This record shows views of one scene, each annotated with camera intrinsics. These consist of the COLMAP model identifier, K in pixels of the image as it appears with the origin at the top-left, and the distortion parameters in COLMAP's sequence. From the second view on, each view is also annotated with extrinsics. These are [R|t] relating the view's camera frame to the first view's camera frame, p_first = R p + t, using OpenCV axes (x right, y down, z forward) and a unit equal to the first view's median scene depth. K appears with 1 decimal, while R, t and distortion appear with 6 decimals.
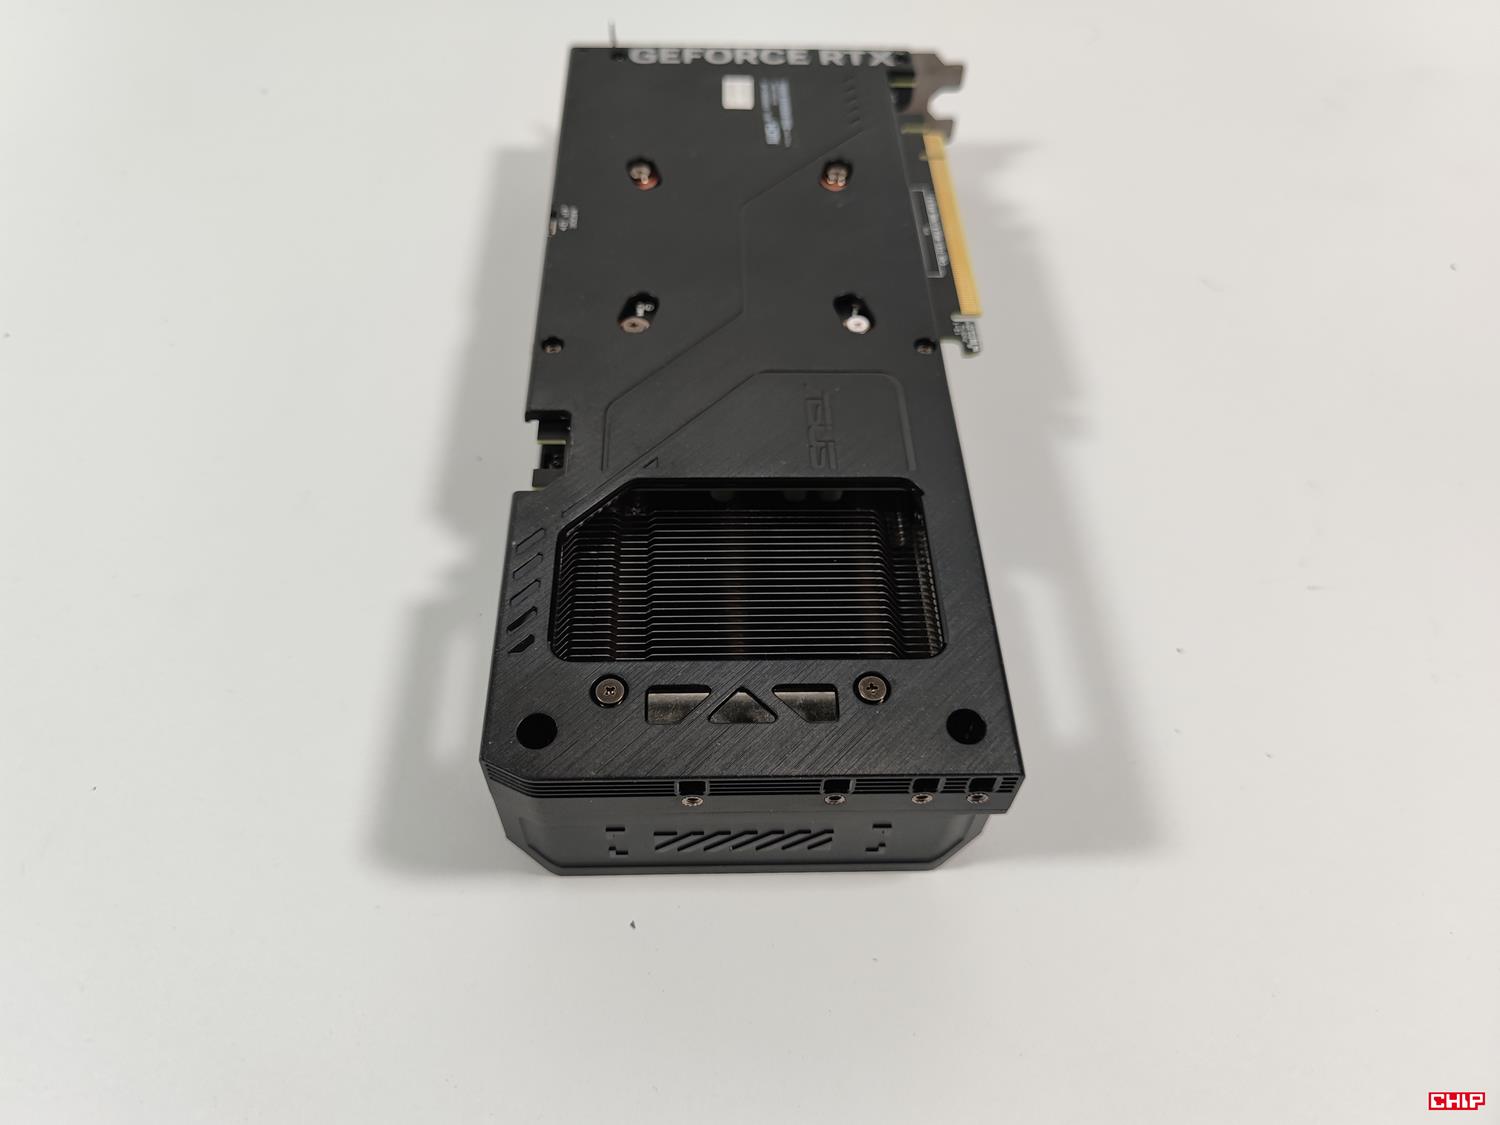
lens RADIAL K [[1108.7, 0, 730.8], [0, 1108.7, 567.4], [0, 0, 1]] dist [0.002749, -0.007828]
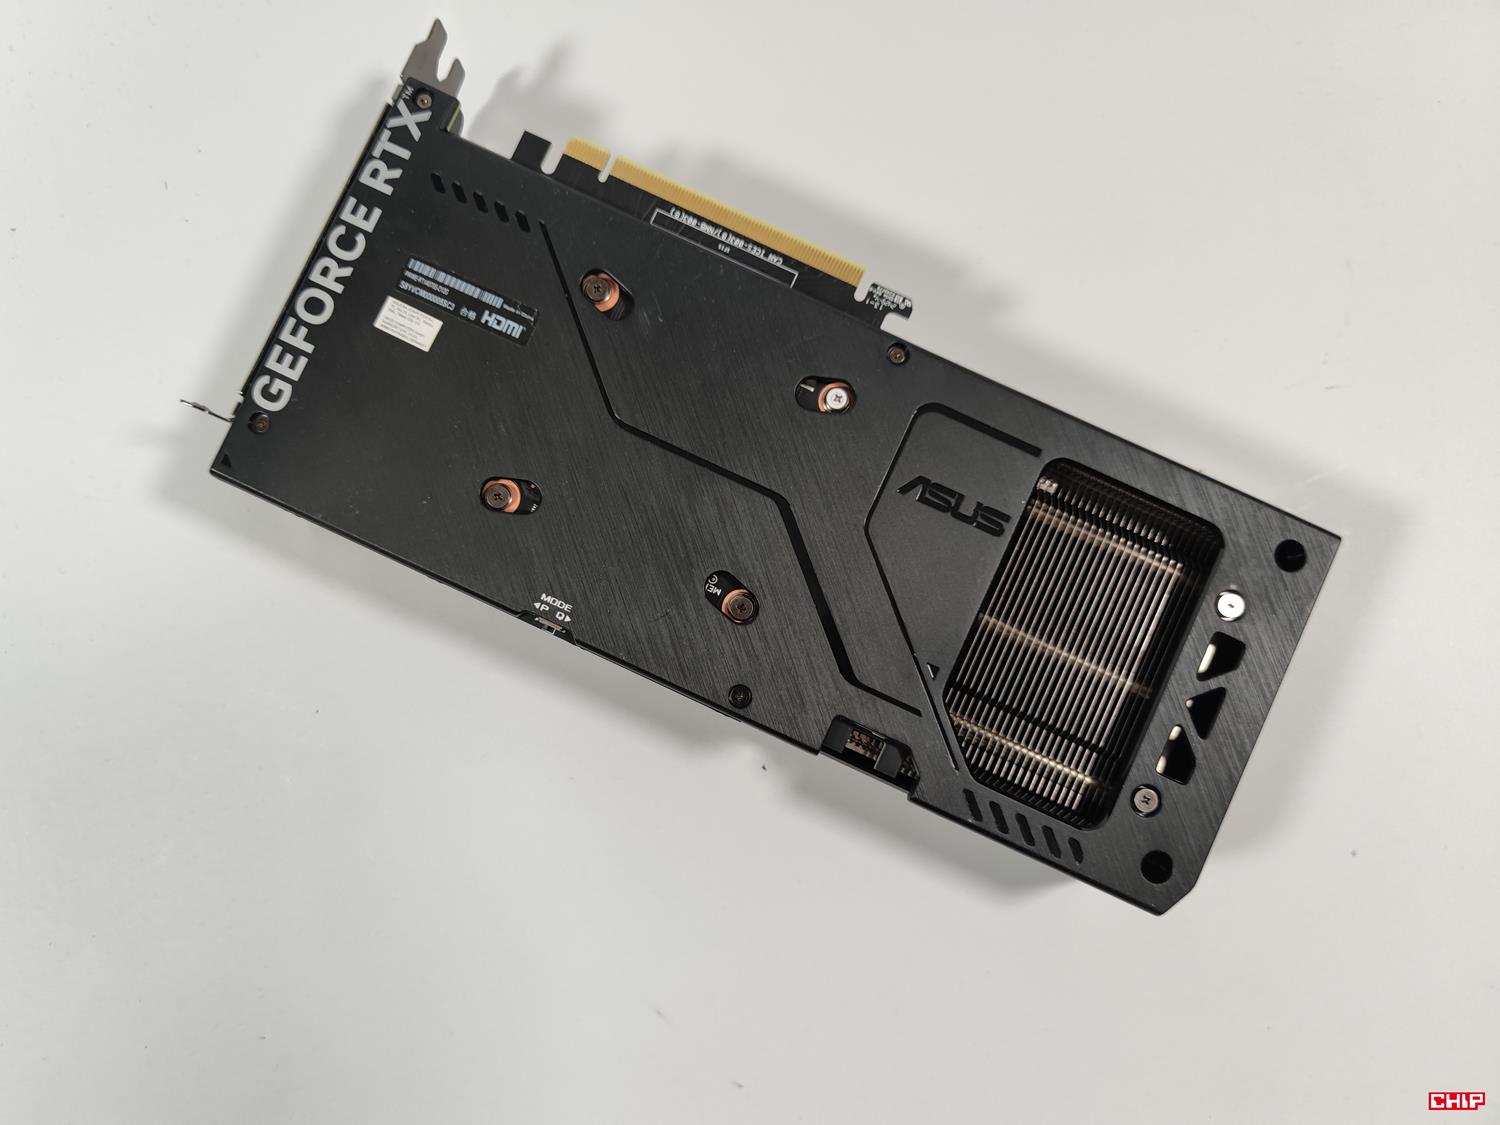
lens RADIAL K [[1108.7, 0, 730.8], [0, 1108.7, 567.4], [0, 0, 1]] dist [0.002749, -0.007828]
pose [[0.435629, -0.898992, 0.045167, -0.100969], [0.719162, 0.377787, 0.583166, -0.780936], [-0.541325, -0.221562, 0.811097, 0.229409]]
